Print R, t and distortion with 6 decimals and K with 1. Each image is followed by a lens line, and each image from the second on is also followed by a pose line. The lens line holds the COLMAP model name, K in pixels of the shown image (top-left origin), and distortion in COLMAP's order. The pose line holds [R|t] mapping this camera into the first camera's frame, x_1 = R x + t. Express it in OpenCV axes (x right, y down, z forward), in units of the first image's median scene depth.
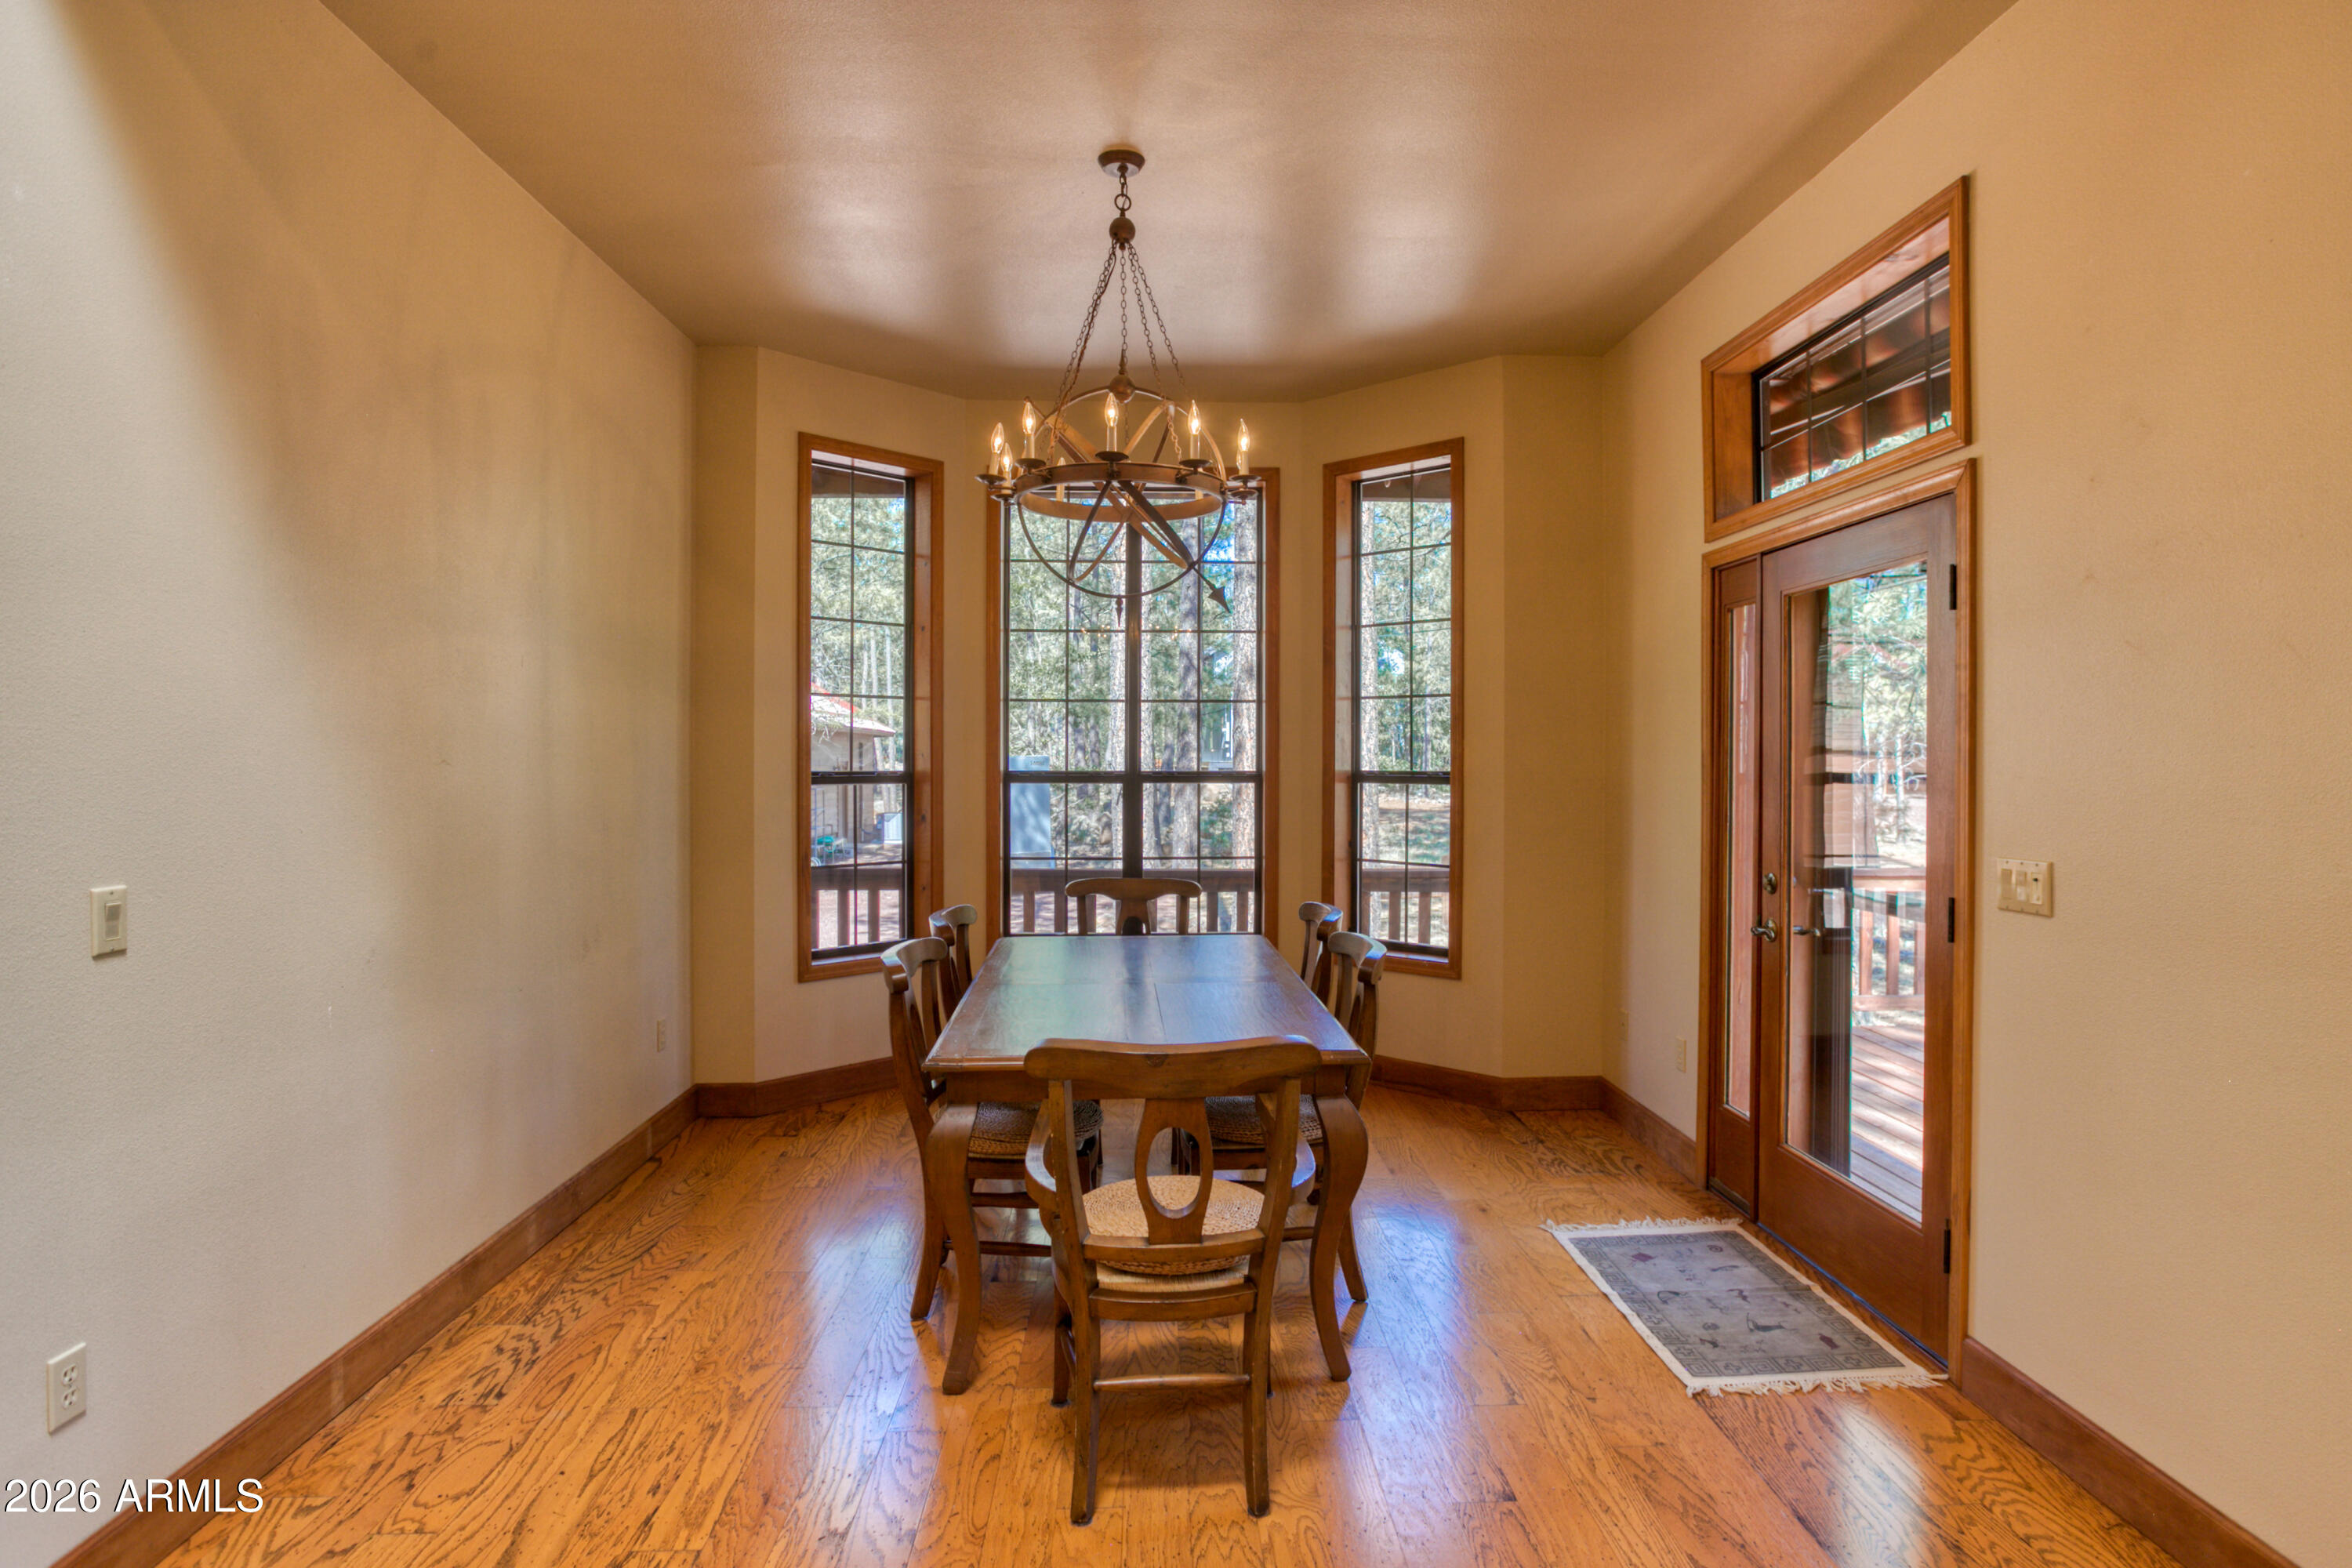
lens RADIAL K [[1250.5, 0, 1216.3], [0, 1250.5, 762.2], [0, 0, 1]] dist [-0.056835, 0.025096]
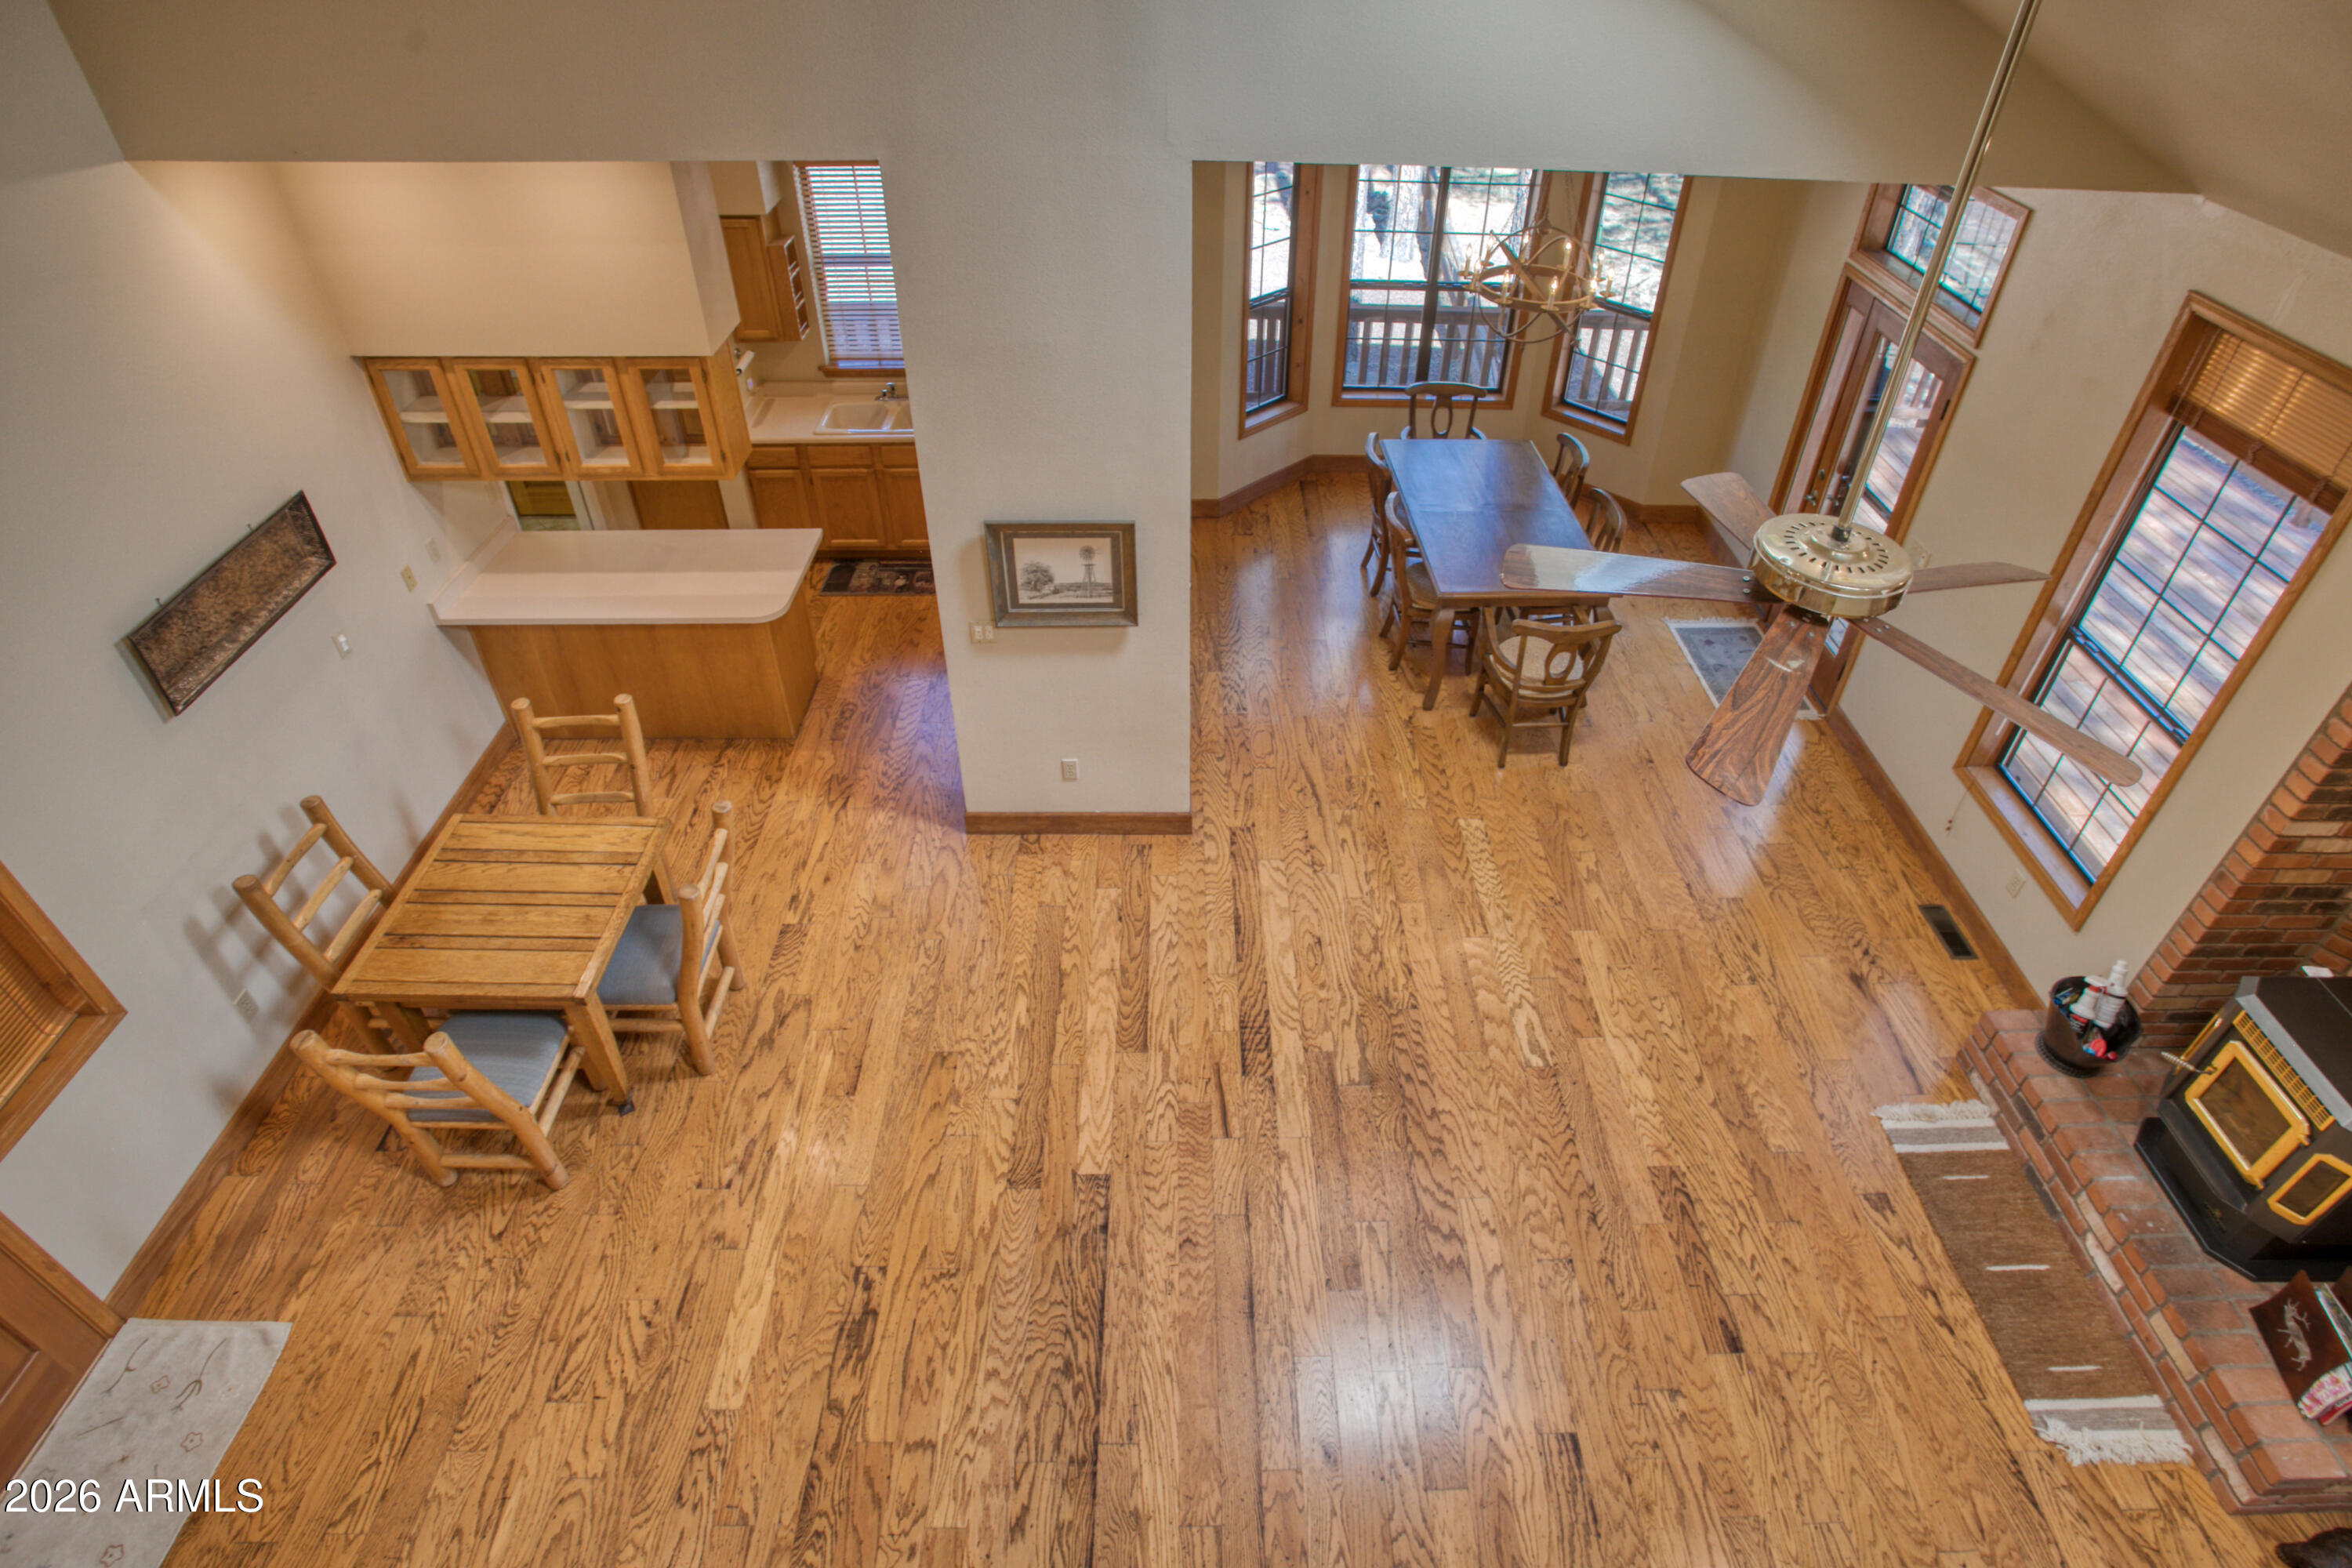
lens RADIAL K [[1214.2, 0, 1182.2], [0, 1214.2, 757.5], [0, 0, 1]] dist [-0.063634, 0.015744]
pose [[0.998346, 0.037551, -0.043524, -0.409221], [-0.001228, 0.770912, 0.636941, -0.670875], [0.057471, -0.635834, 0.769683, -0.682202]]
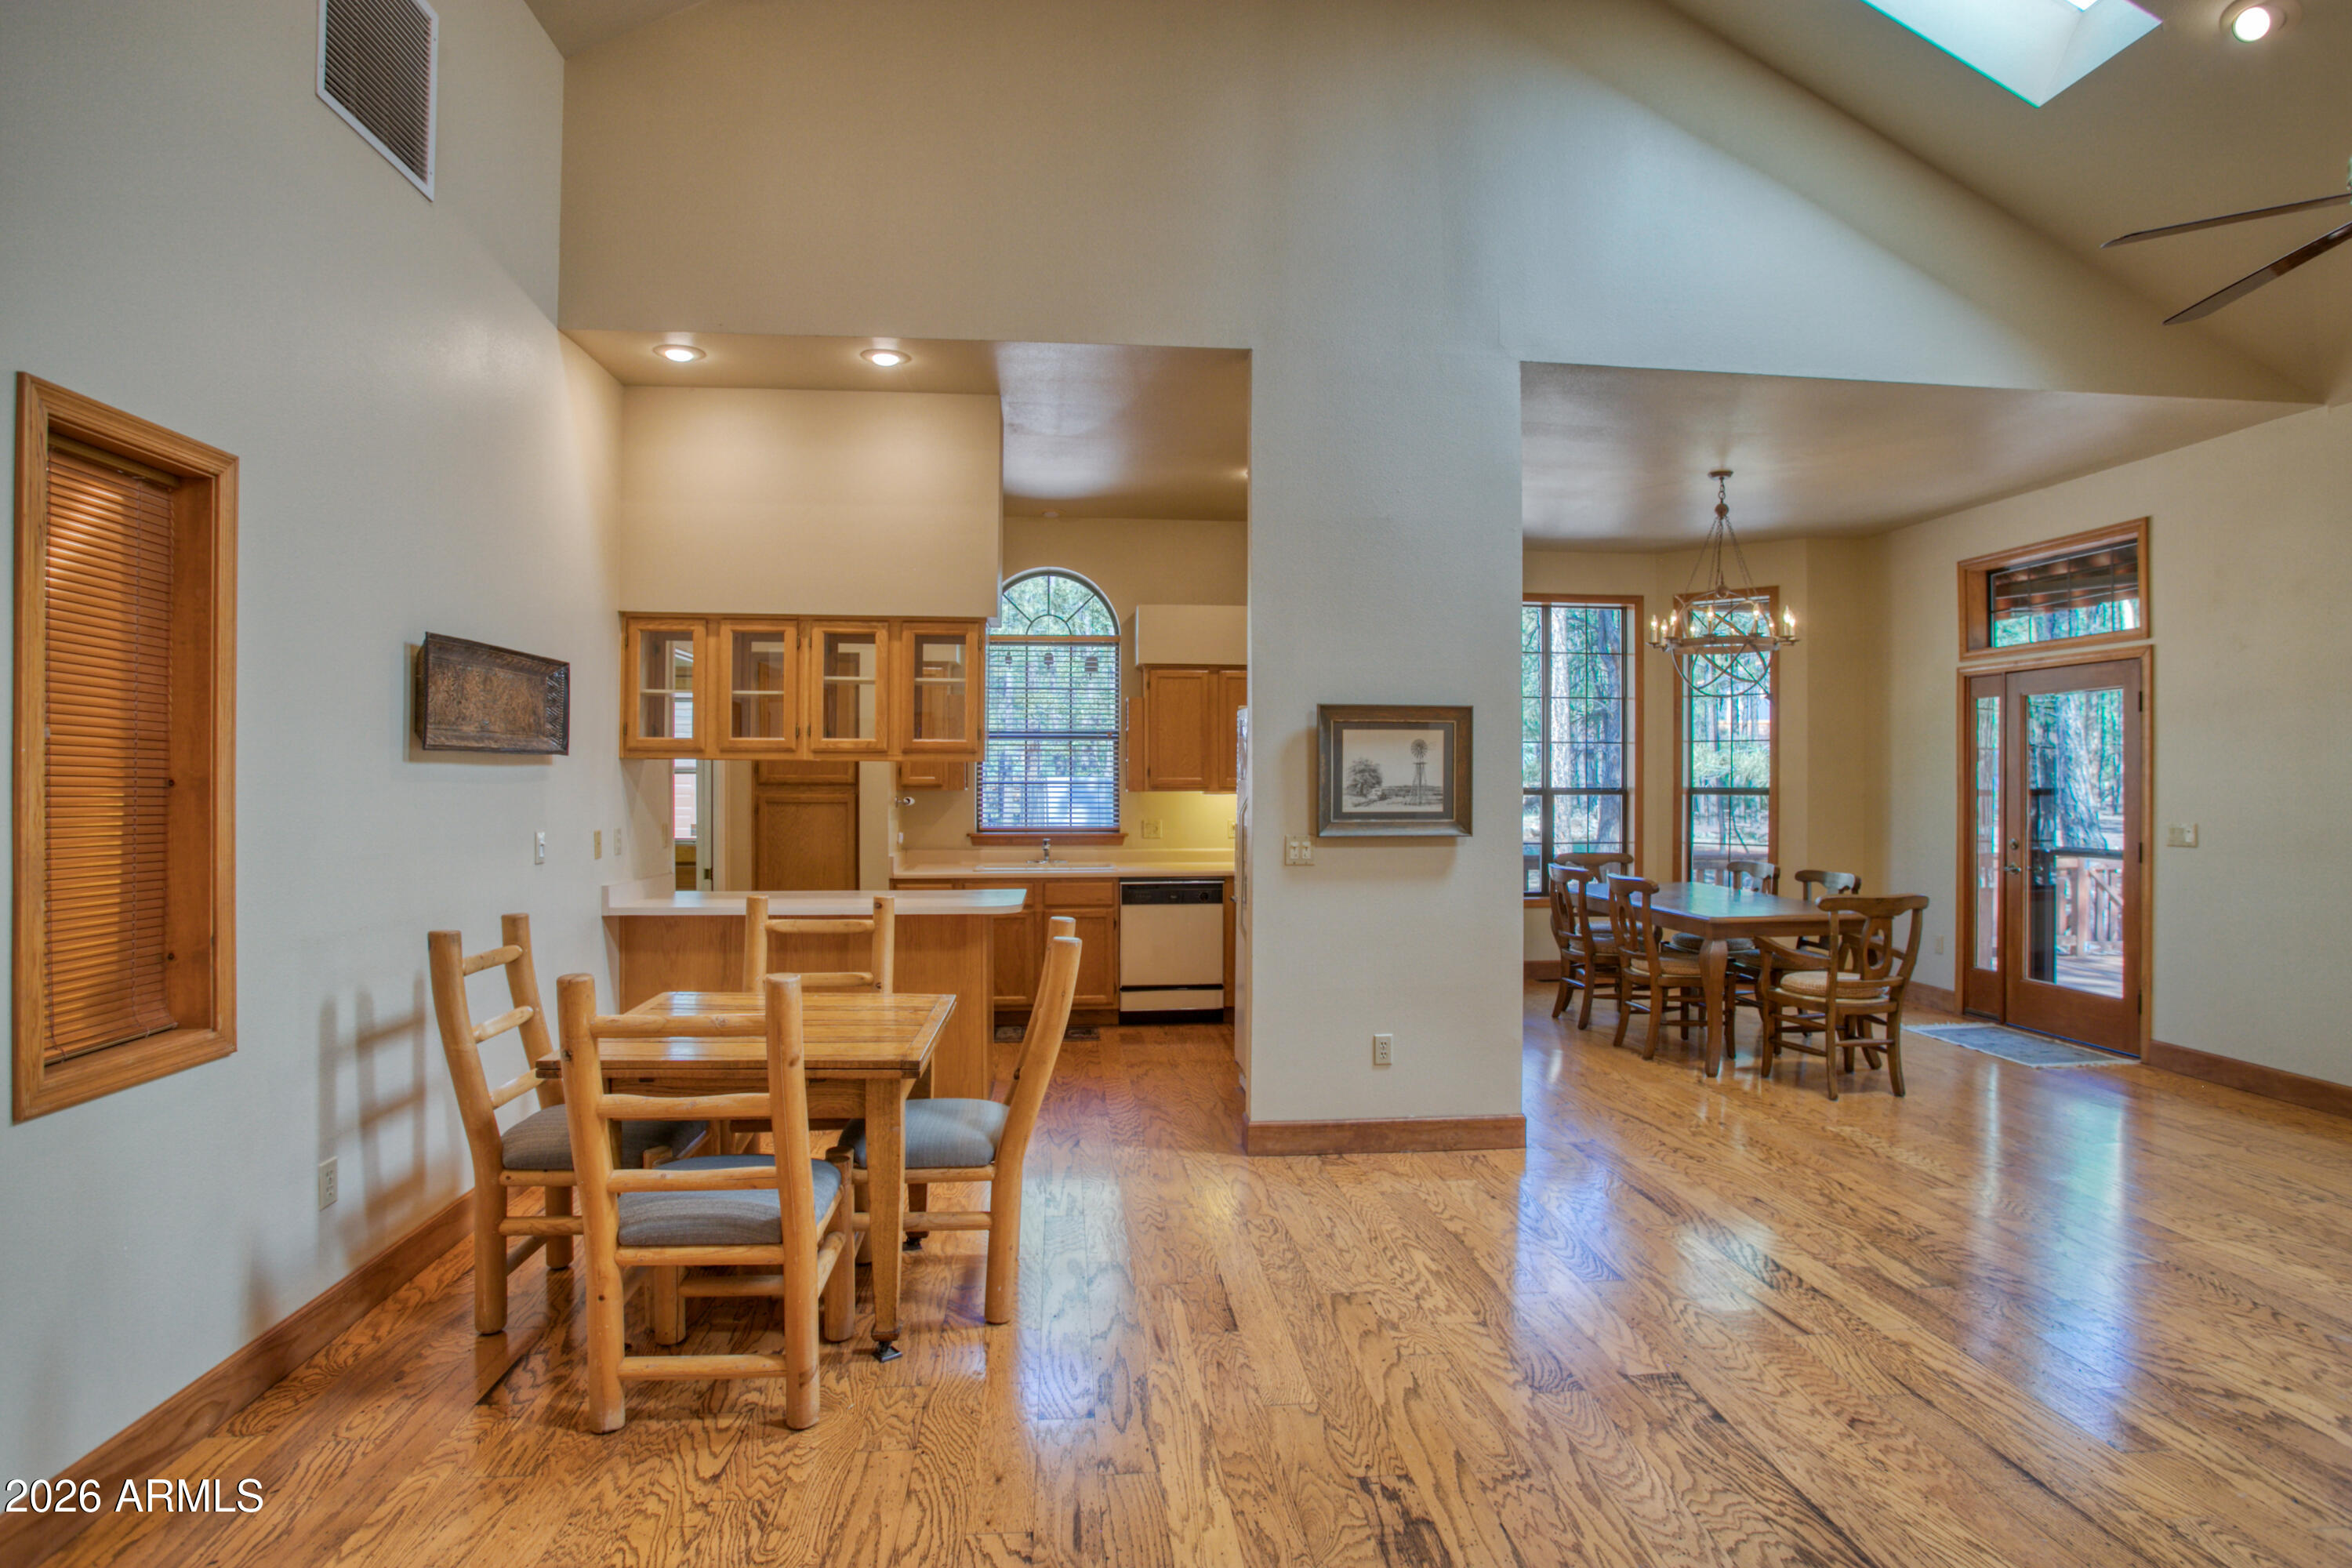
lens RADIAL K [[1250.5, 0, 1164.1], [0, 1250.5, 776.8], [0, 0, 1]] dist [-0.056835, 0.025096]
pose [[0.999777, -0.000591, 0.021124, -0.847482], [0.000665, 0.999994, -0.003493, -0.001599], [-0.021121, 0.003507, 0.999771, -0.812669]]
